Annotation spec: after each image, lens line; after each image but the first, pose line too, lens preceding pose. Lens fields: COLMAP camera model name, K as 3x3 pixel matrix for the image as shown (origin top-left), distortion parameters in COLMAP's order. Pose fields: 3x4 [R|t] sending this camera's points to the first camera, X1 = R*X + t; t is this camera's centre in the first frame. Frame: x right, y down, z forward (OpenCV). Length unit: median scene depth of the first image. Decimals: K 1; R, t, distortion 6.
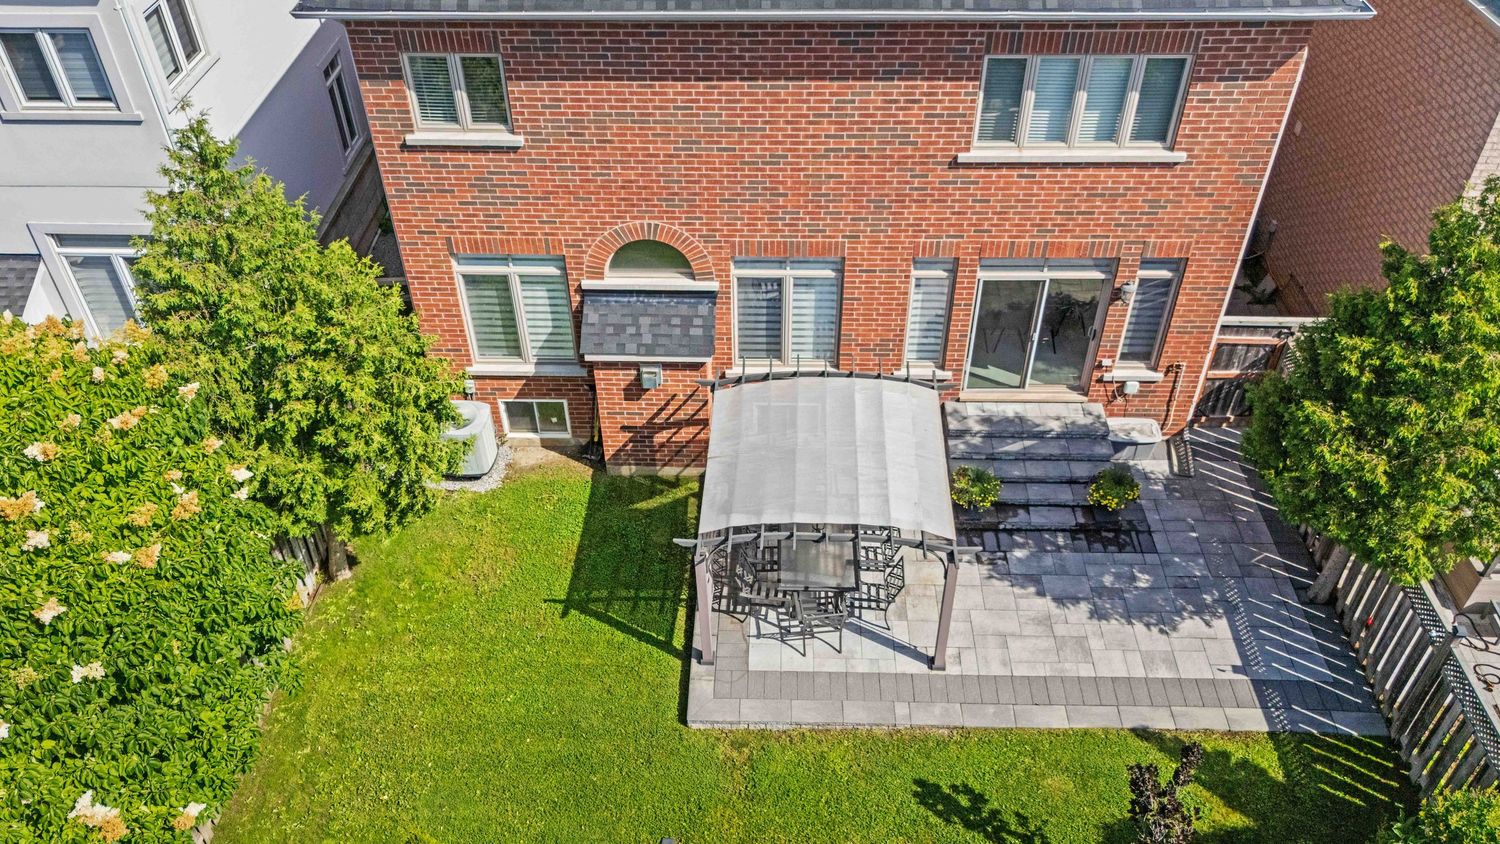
lens RADIAL K [[1102.1, 0, 760.1], [0, 1102.1, 410.8], [0, 0, 1]] dist [0.040621, -0.044877]
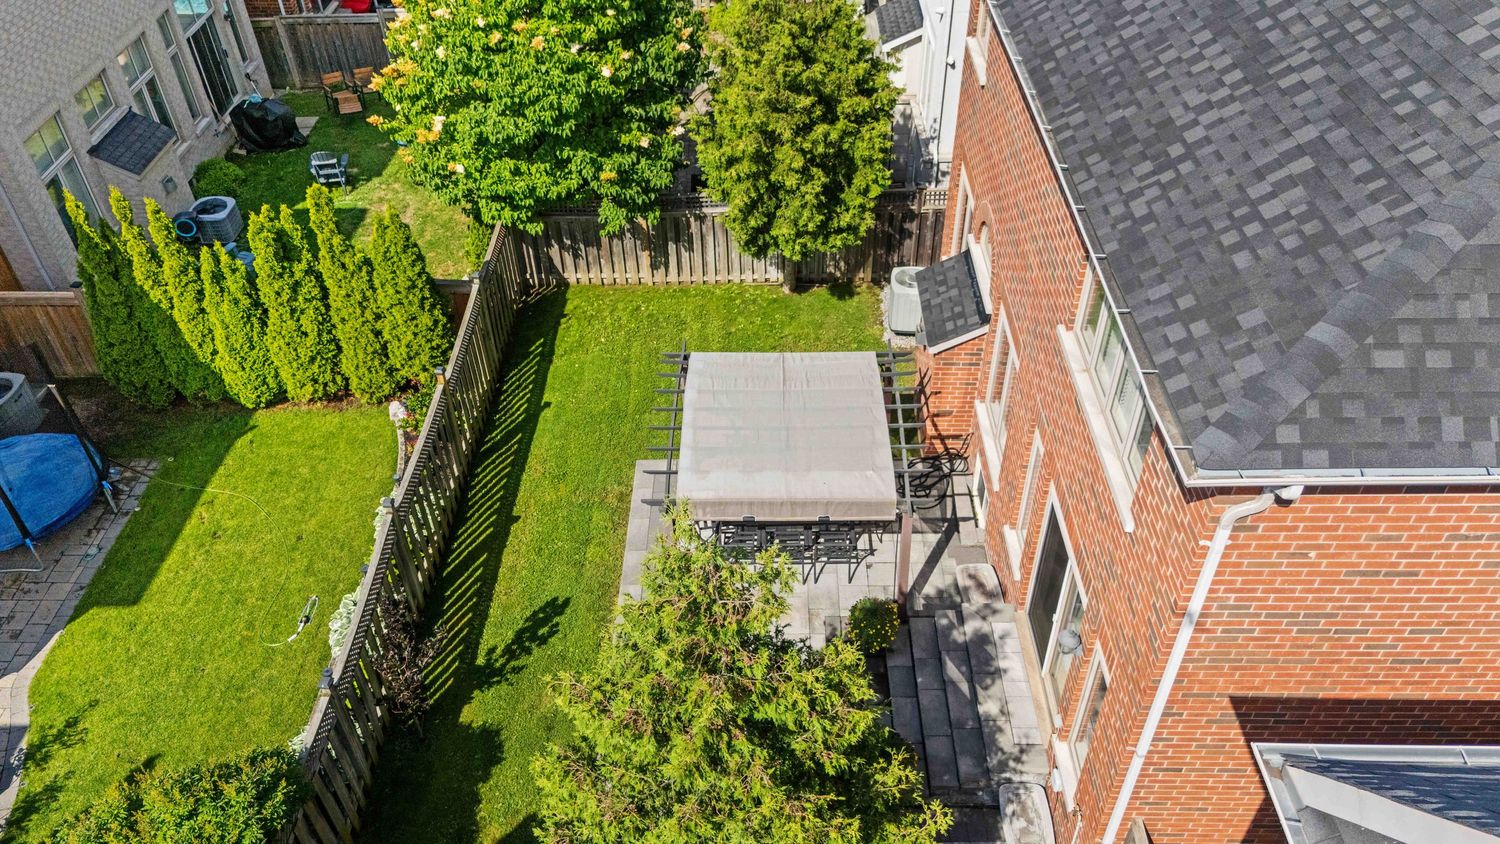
lens RADIAL K [[1102.1, 0, 751.6], [0, 1102.1, 407.4], [0, 0, 1]] dist [0.040621, -0.044877]
pose [[0.009808, 0.646202, -0.763103, 0.820746], [-0.630838, 0.596111, 0.496685, -0.447677], [0.775853, 0.476523, 0.413495, 0.512868]]
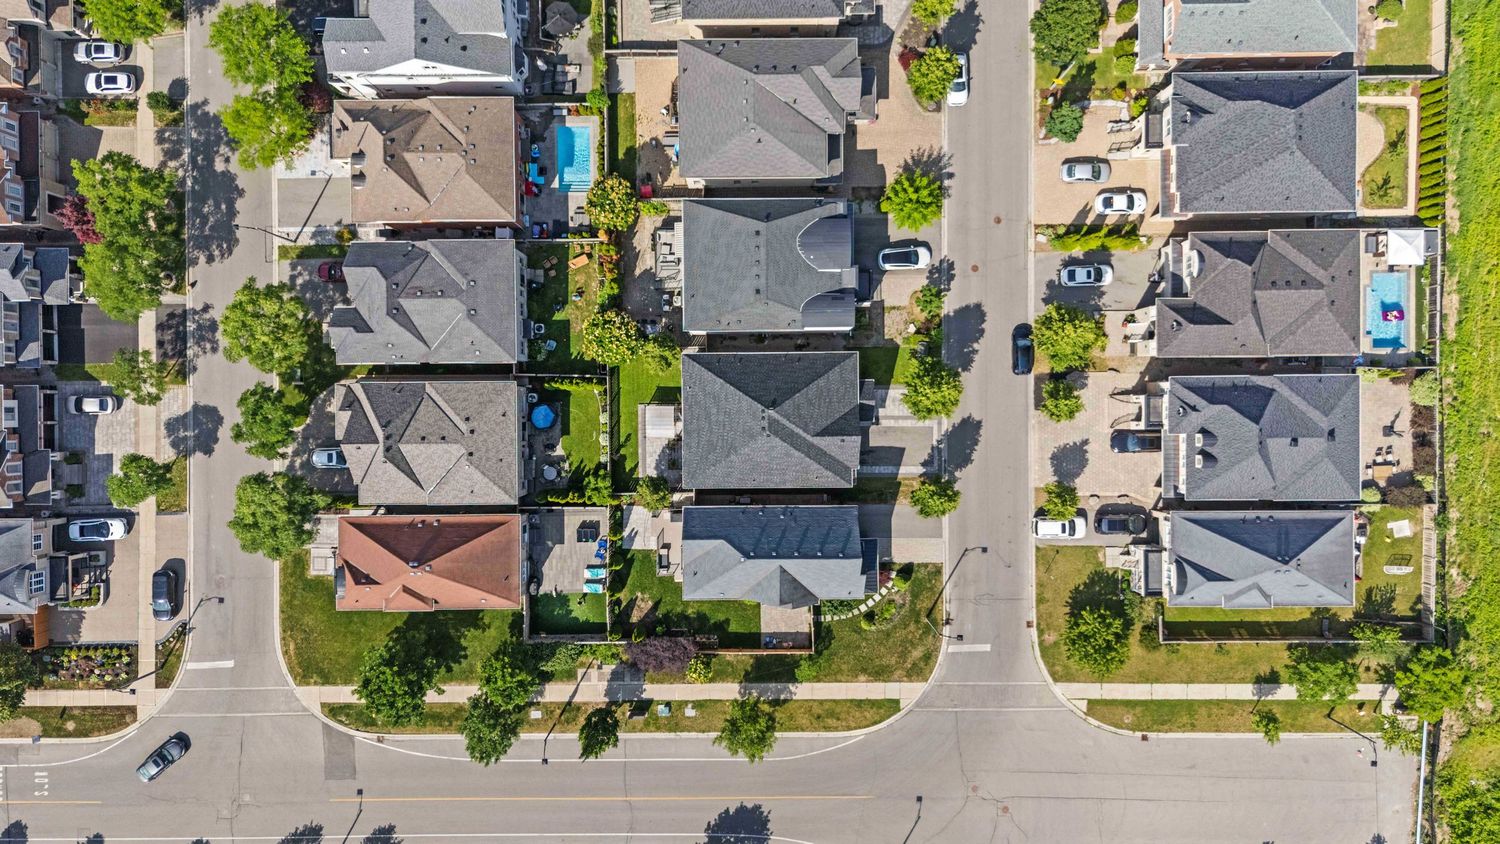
lens RADIAL K [[1102.1, 0, 747.1], [0, 1102.1, 418.4], [0, 0, 1]] dist [0.040621, -0.044877]
pose [[0.031813, 0.999467, 0.007259, -0.000931], [-0.643574, 0.014927, 0.765238, -5.893843], [0.764723, -0.029016, 0.643706, -3.284816]]
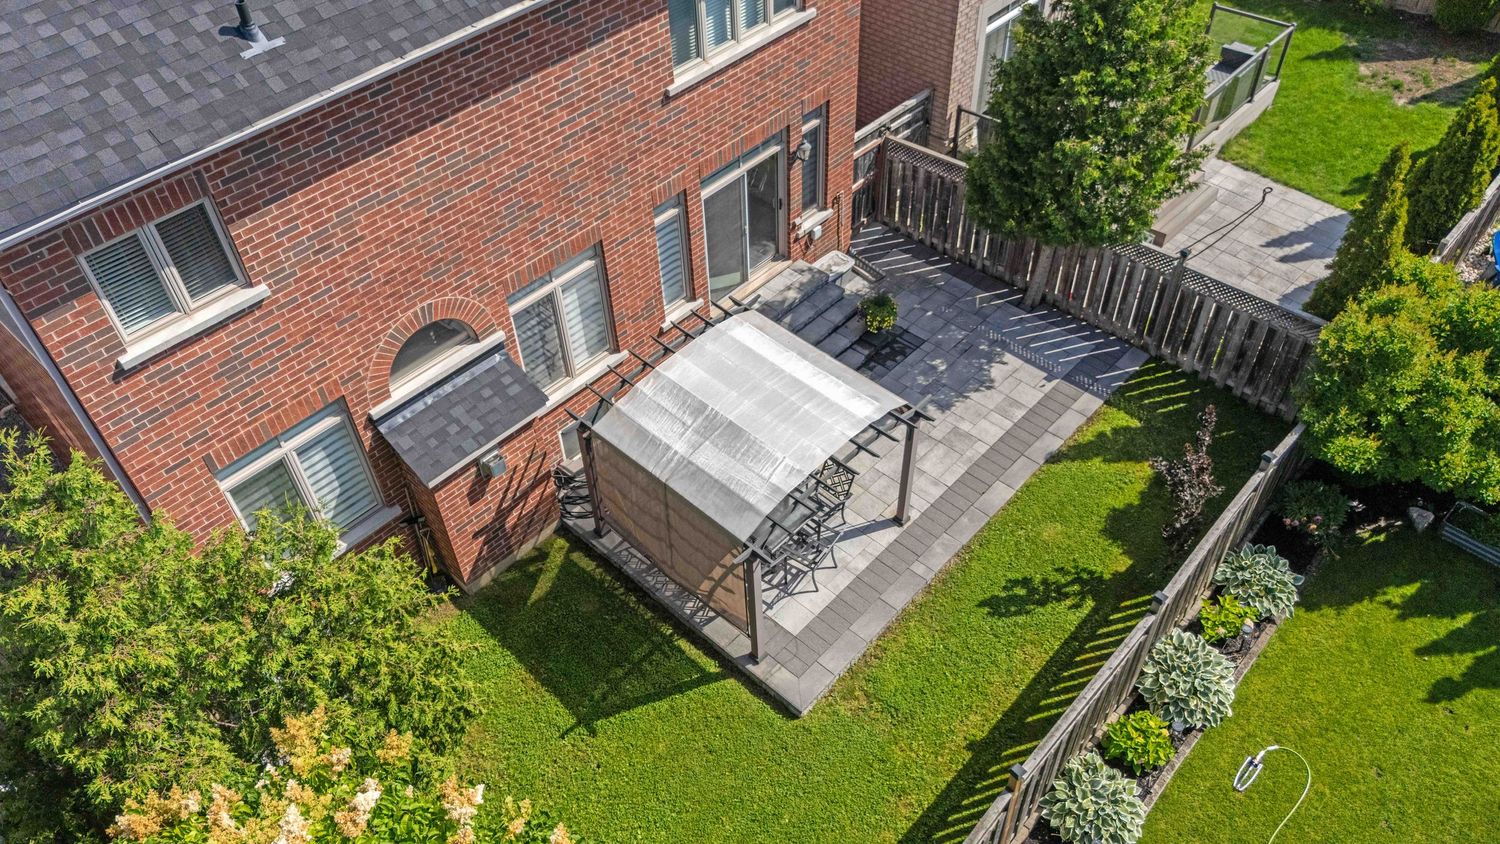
lens RADIAL K [[1102.1, 0, 748.7], [0, 1102.1, 417.2], [0, 0, 1]] dist [0.040621, -0.044877]
pose [[0.660913, -0.540154, 0.520987, -0.439722], [0.505107, 0.833612, 0.223512, -0.169194], [-0.555032, 0.115432, 0.823781, 0.176909]]
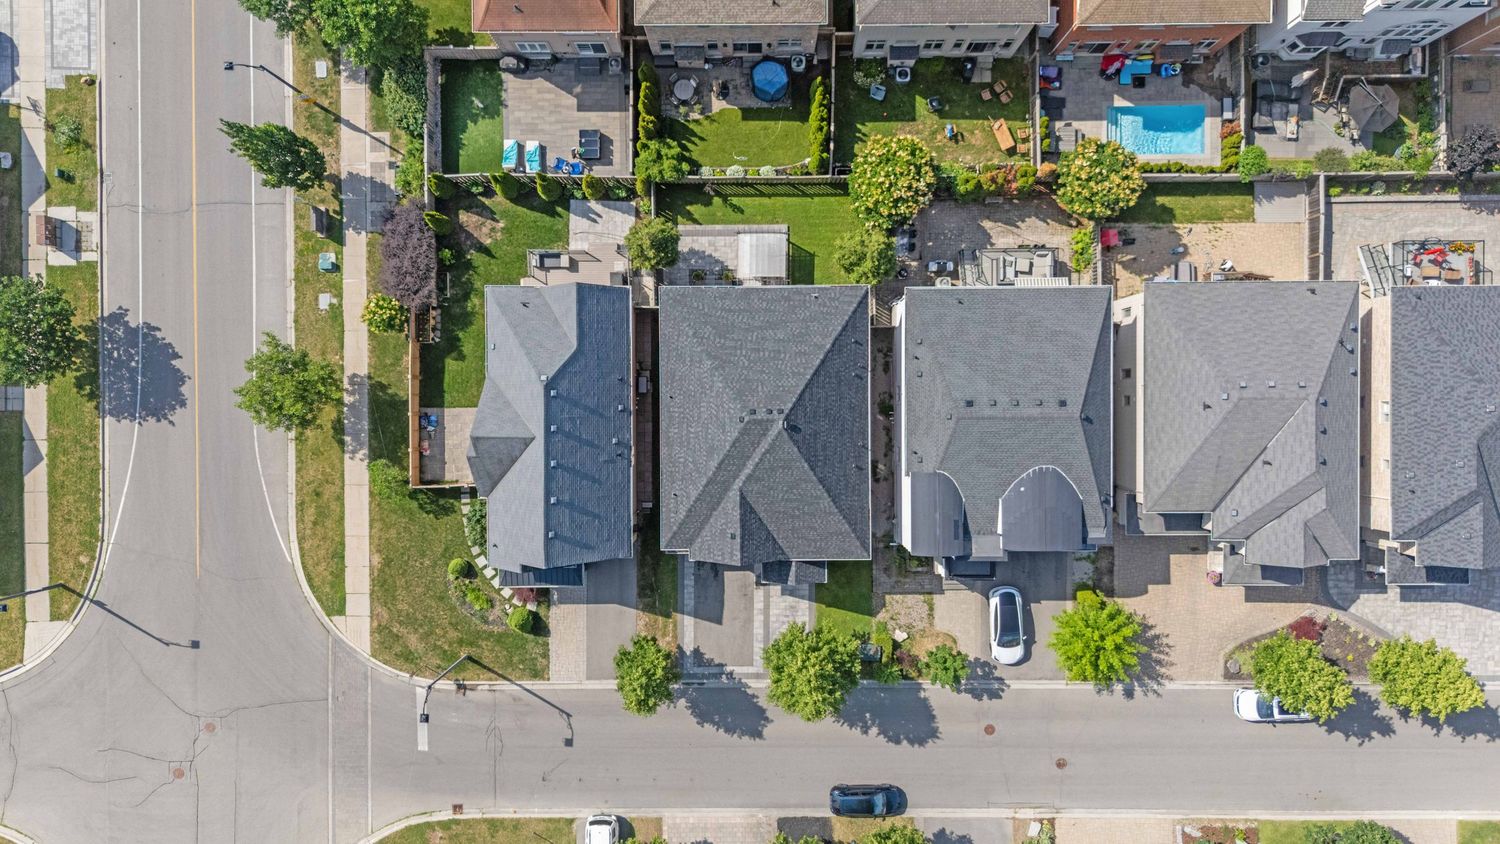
lens RADIAL K [[1102.1, 0, 754.0], [0, 1102.1, 417.7], [0, 0, 1]] dist [0.040621, -0.044877]
pose [[-0.999574, 0.028959, 0.003644, 0.093625], [-0.016212, -0.654661, 0.755749, -4.034460], [0.024271, 0.755368, 0.654851, -1.644773]]
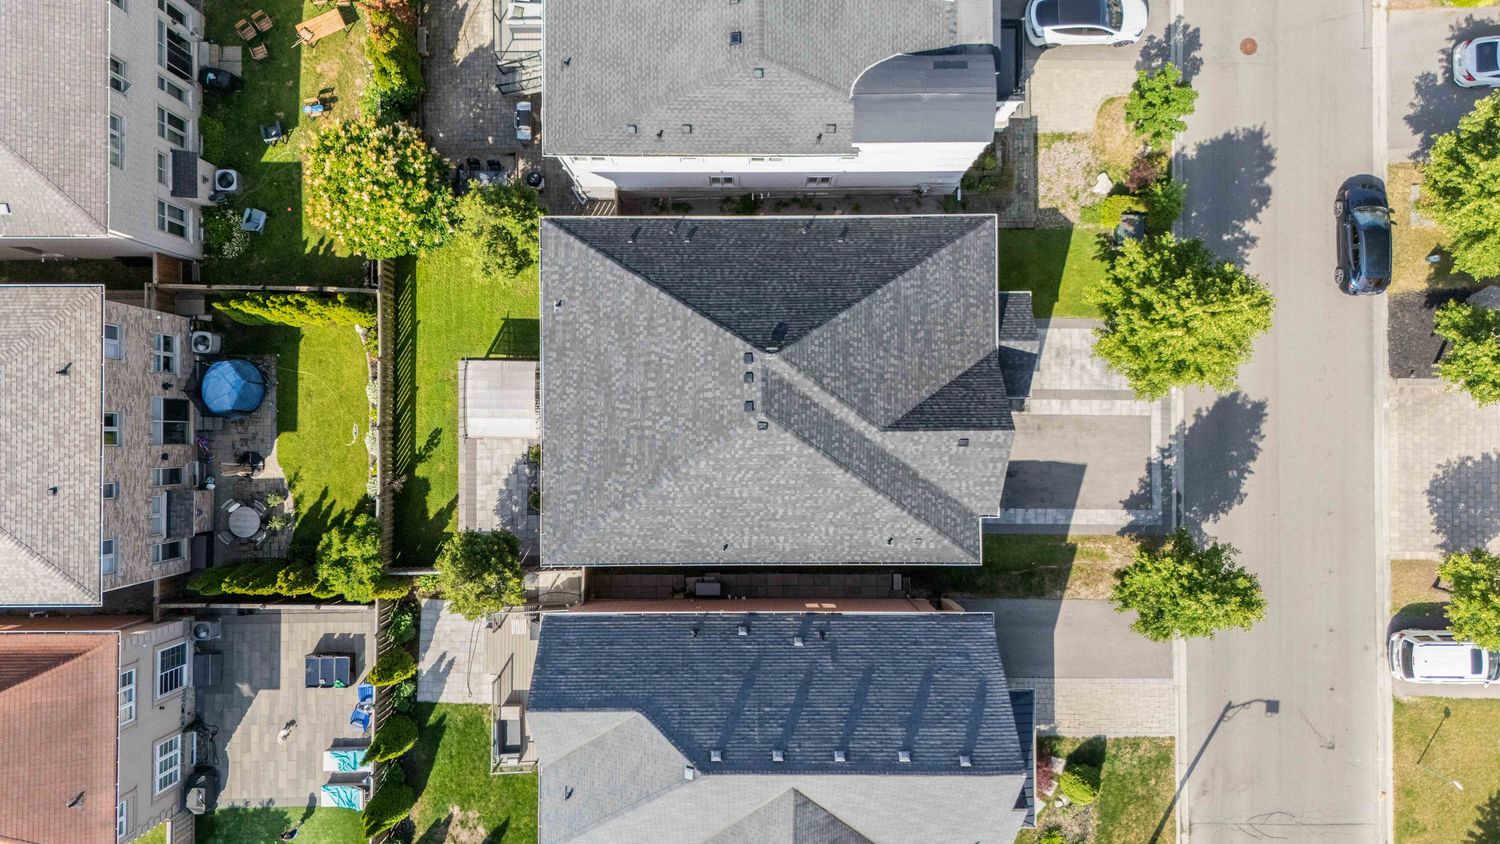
lens RADIAL K [[1102.1, 0, 747.2], [0, 1102.1, 418.5], [0, 0, 1]] dist [0.040621, -0.044877]
pose [[0.027088, 0.999476, -0.017694, 0.180486], [-0.644801, 0.030996, 0.763722, -2.686038], [0.763871, -0.009278, 0.645303, -0.474594]]
